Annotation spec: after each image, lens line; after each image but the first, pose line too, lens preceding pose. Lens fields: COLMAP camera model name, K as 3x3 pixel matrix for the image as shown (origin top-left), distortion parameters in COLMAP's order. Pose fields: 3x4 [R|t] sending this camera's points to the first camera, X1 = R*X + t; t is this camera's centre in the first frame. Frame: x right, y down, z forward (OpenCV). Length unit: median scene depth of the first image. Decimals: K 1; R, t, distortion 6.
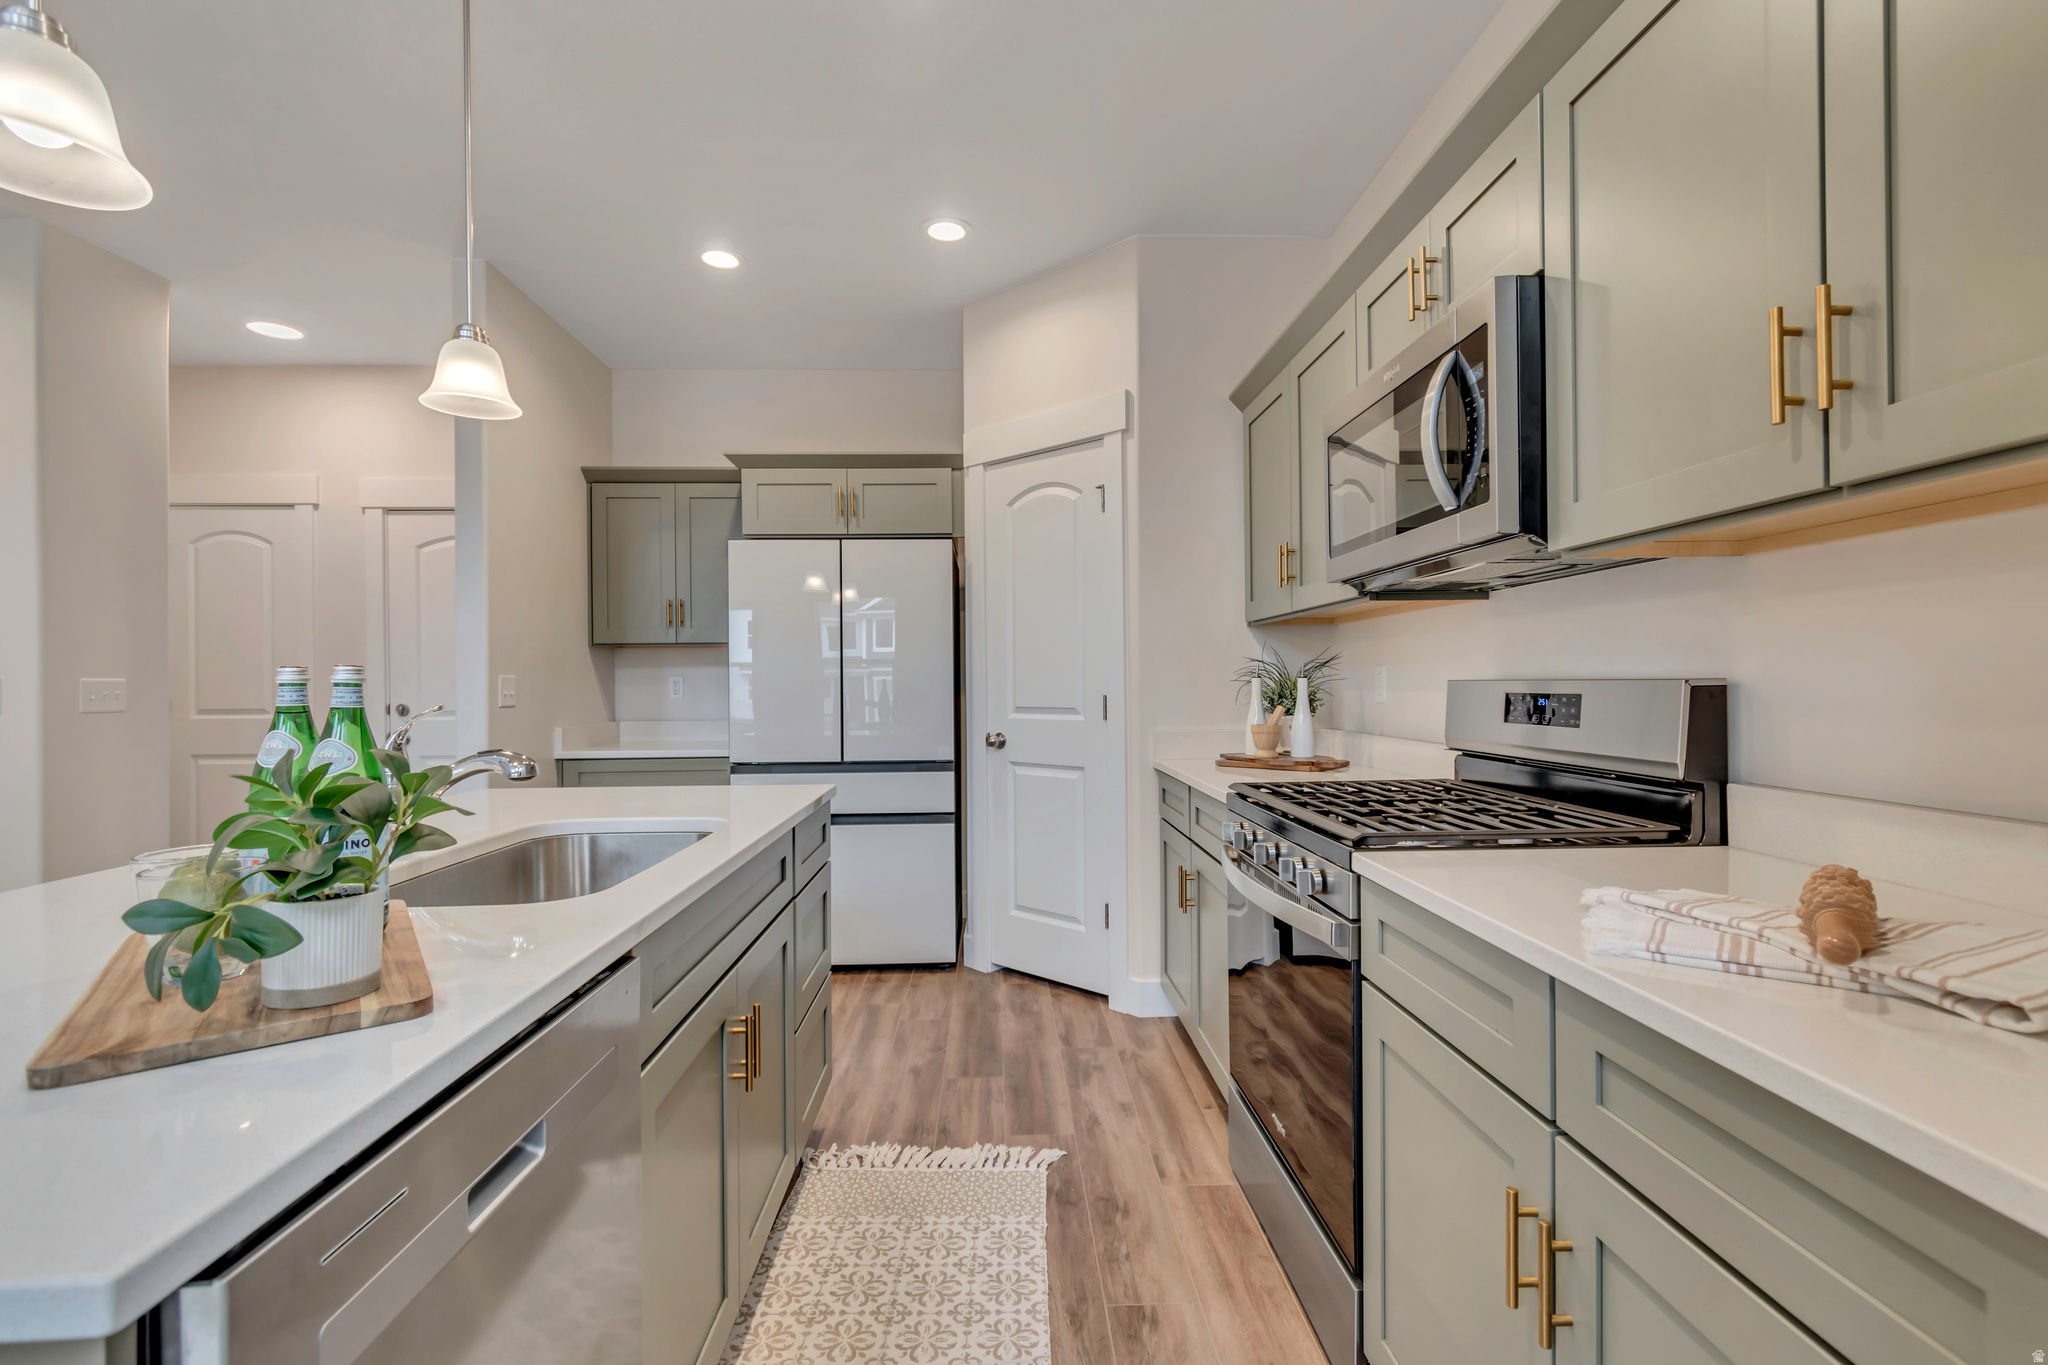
lens RADIAL K [[917.8, 0, 1031.0], [0, 917.8, 679.1], [0, 0, 1]] dist [0.004194, -0.000974]
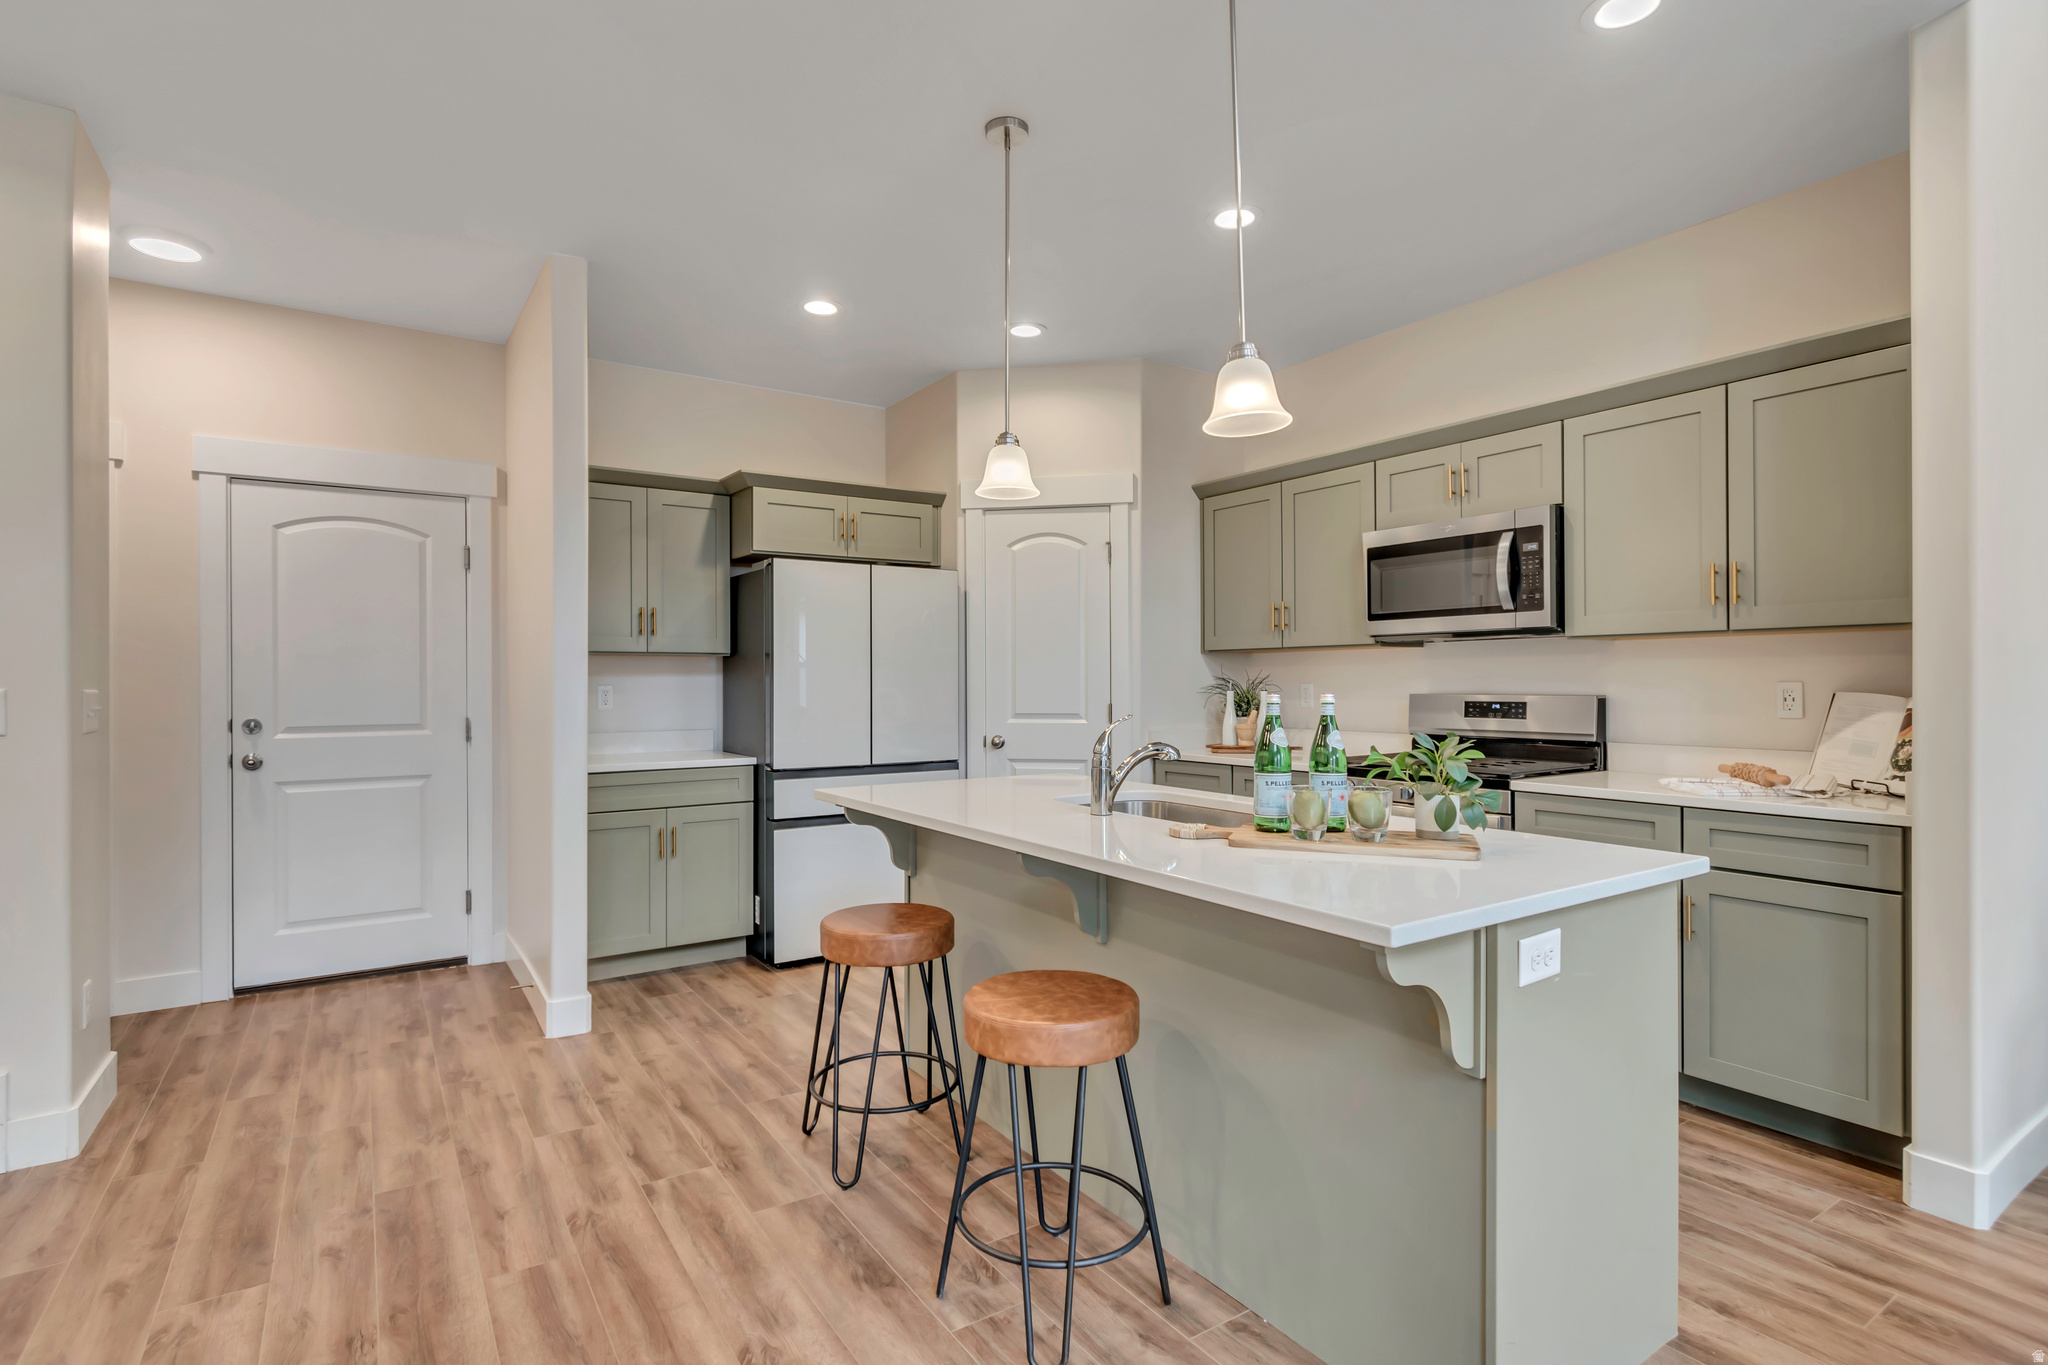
lens RADIAL K [[1004.4, 0, 1027.8], [0, 1004.4, 679.0], [0, 0, 1]] dist [0.005496, -0.000700]
pose [[0.853704, 0.007214, 0.520708, -0.780531], [-0.004817, 0.999971, -0.005956, -0.008491], [-0.520736, 0.002576, 0.853714, -0.157663]]
